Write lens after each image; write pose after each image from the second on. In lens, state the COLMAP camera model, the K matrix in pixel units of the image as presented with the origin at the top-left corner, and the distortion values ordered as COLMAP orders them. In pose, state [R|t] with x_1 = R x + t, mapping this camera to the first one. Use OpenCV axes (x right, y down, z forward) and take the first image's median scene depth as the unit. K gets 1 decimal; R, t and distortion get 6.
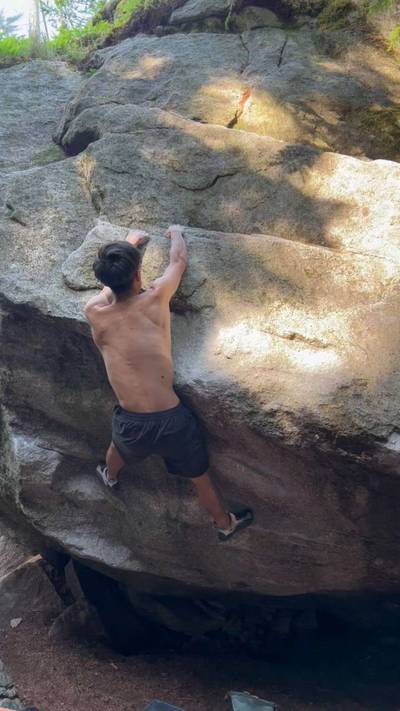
lens RADIAL K [[577.1, 0, 202.2], [0, 577.1, 352.3], [0, 0, 1]] dist [0.063219, -0.051119]
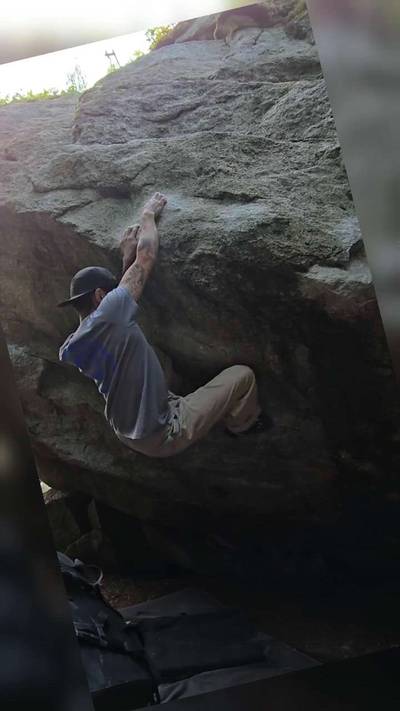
lens RADIAL K [[467.0, 0, 196.5], [0, 467.0, 355.9], [0, 0, 1]] dist [0.010725, 0.012249]
pose [[0.989430, -0.024879, -0.142859, 0.177006], [0.009609, 0.994256, -0.106595, 0.272965], [0.144690, 0.104096, 0.983986, 0.160698]]
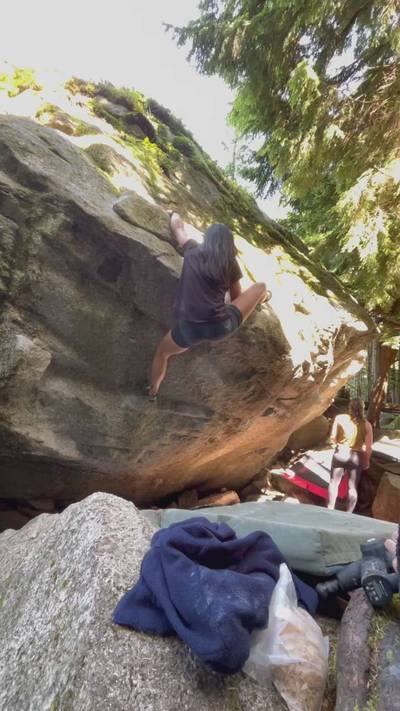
lens RADIAL K [[329.7, 0, 194.5], [0, 329.7, 350.3], [0, 0, 1]] dist [-0.002824, -0.001099]
pose [[0.662132, 0.144750, 0.735274, -0.564633], [-0.071171, 0.988879, -0.130585, 0.239528], [-0.746000, 0.034134, 0.665071, 0.348462]]
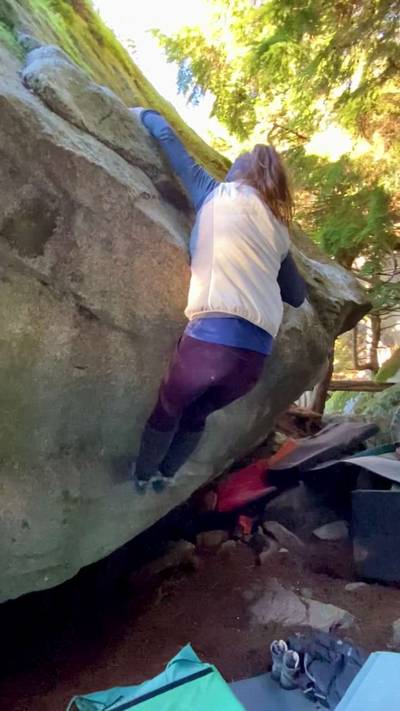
lens RADIAL K [[422.3, 0, 199.3], [0, 422.3, 344.8], [0, 0, 1]] dist [-0.007658, -0.004714]
pose [[0.412251, 0.045380, 0.909939, -0.482241], [0.022459, 0.997949, -0.059944, 0.129892], [-0.910793, 0.045148, 0.410386, 0.635504]]
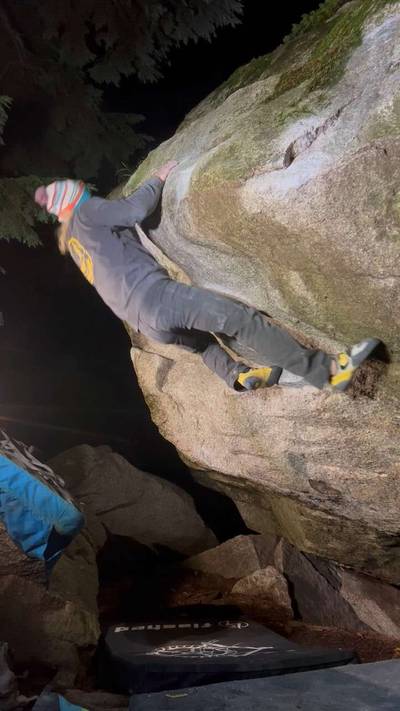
lens RADIAL K [[608.8, 0, 203.4], [0, 608.8, 352.4], [0, 0, 1]] dist [0.064991, -0.073776]
pose [[0.717890, -0.167188, -0.675782, 0.649633], [-0.006646, 0.969043, -0.246801, 0.480205], [0.696124, 0.181667, 0.694556, 0.231251]]
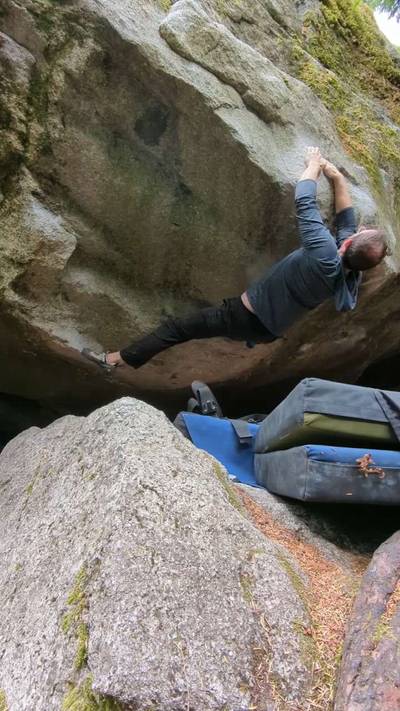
lens RADIAL K [[422.3, 0, 188.4], [0, 422.3, 364.8], [0, 0, 1]] dist [-0.007658, -0.004714]
pose [[0.754533, 0.021159, 0.655921, -0.579562], [-0.160042, 0.975237, 0.152643, 0.249508], [-0.636448, -0.220149, 0.739235, 0.326291]]
